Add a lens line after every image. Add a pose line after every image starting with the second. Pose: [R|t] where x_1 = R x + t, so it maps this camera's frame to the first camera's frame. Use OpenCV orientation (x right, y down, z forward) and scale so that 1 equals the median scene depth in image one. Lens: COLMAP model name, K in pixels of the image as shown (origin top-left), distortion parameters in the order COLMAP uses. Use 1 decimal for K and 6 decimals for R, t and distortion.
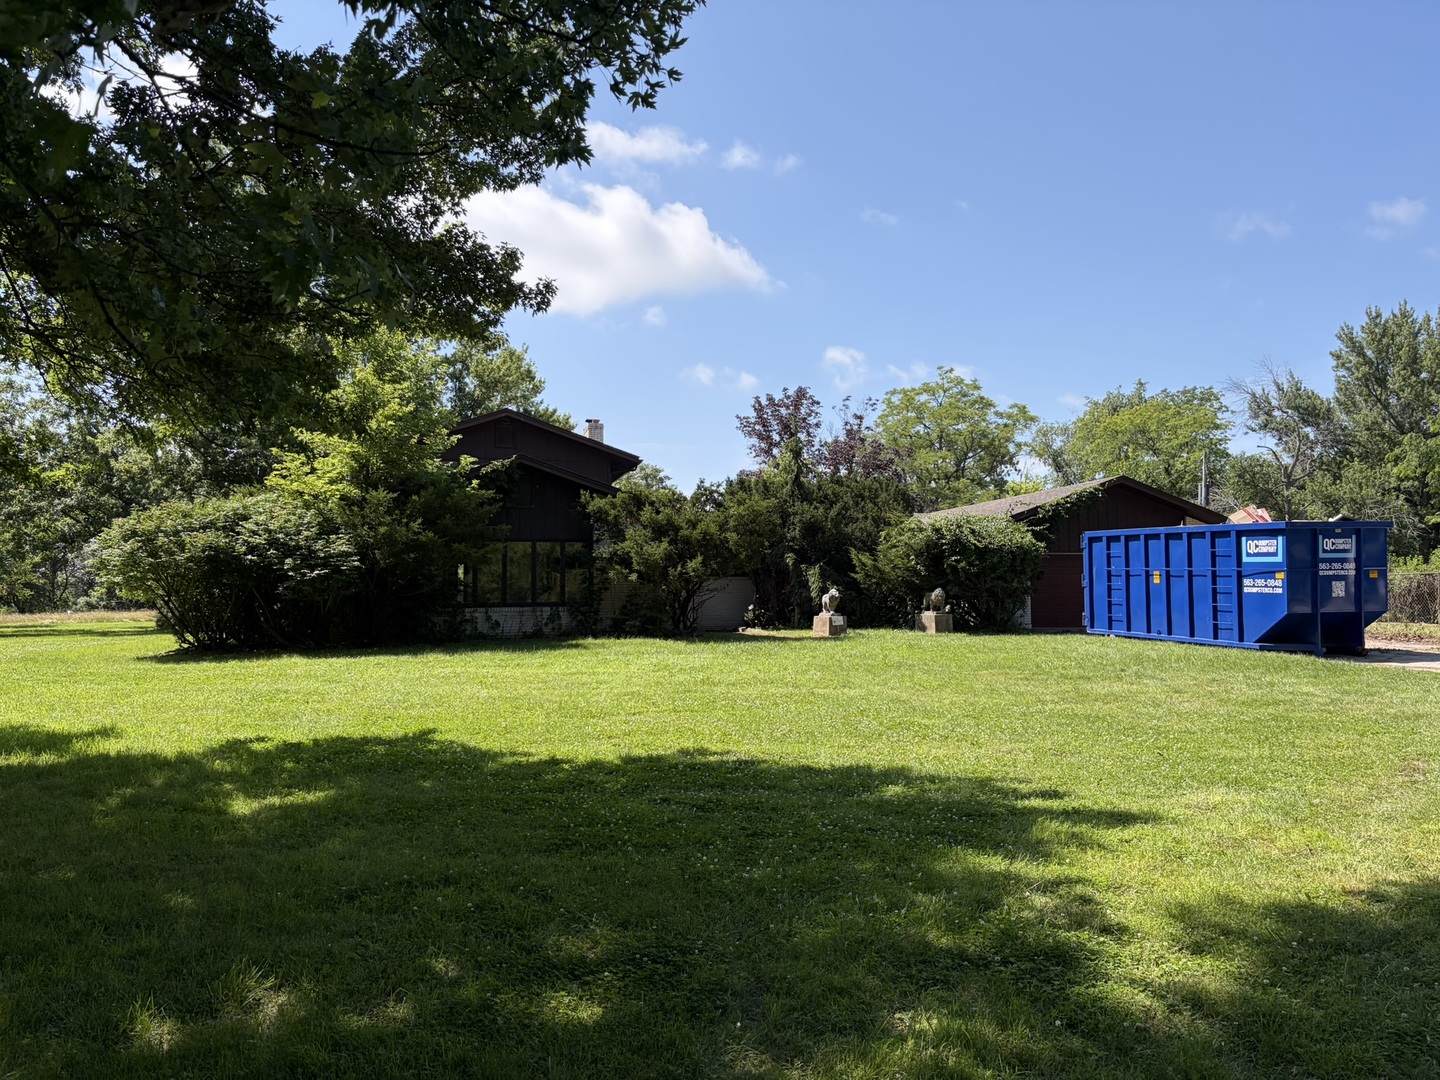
lens RADIAL K [[1099.6, 0, 719.9], [0, 1099.6, 541.4], [0, 0, 1]] dist [-0.000635, -0.002922]
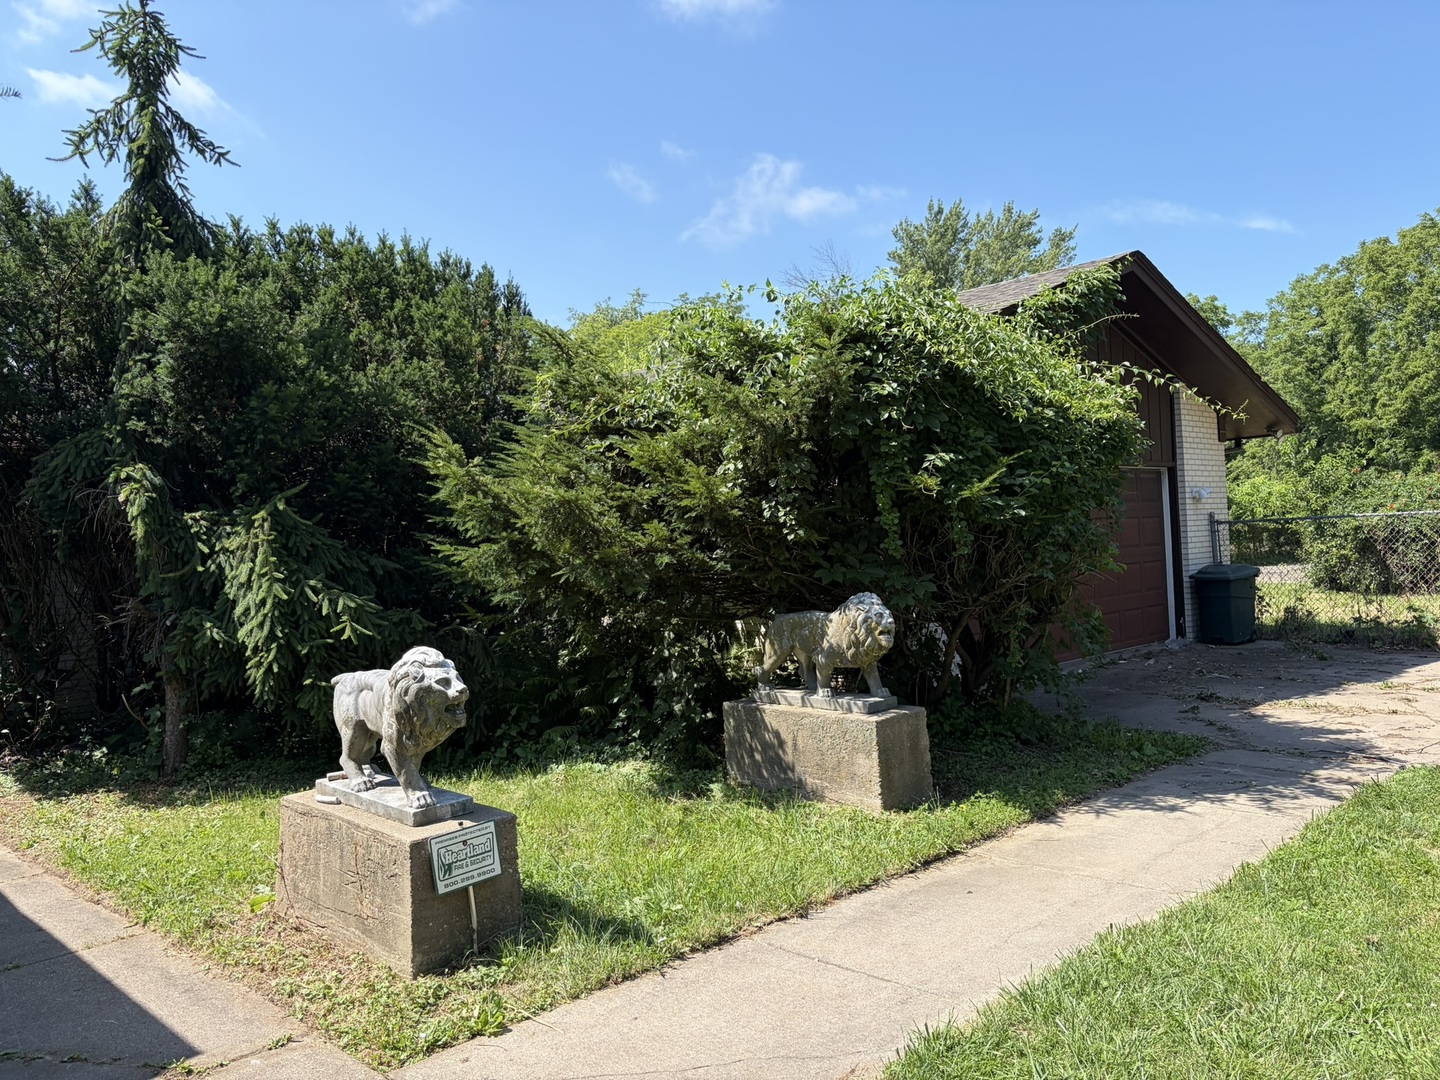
lens RADIAL K [[1099.6, 0, 716.9], [0, 1099.6, 540.5], [0, 0, 1]] dist [-0.000635, -0.002922]
pose [[0.861936, -0.031275, 0.506051, 0.052506], [0.014296, 0.999198, 0.037402, 0.020089], [-0.506815, -0.025003, 0.861692, 0.735744]]
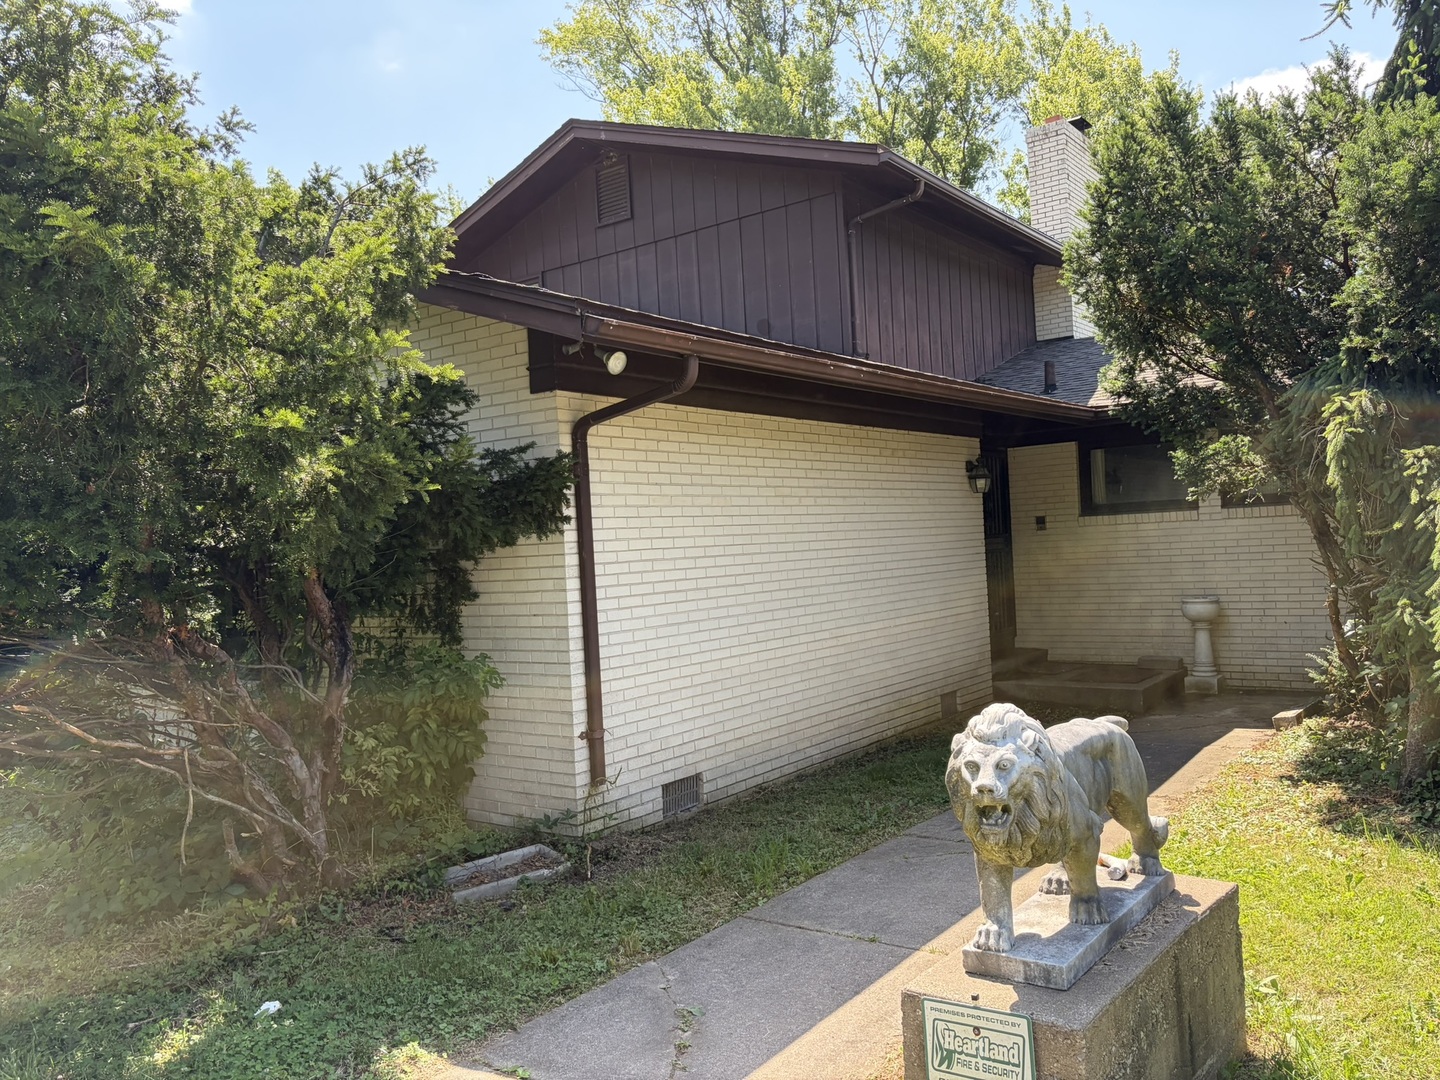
lens RADIAL K [[1099.6, 0, 720.4], [0, 1099.6, 547.4], [0, 0, 1]] dist [-0.000635, -0.002922]
pose [[0.630744, -0.020122, -0.775730, 0.142857], [0.086066, 0.995310, 0.044162, 0.019735], [0.771203, -0.094618, 0.629518, 0.799952]]
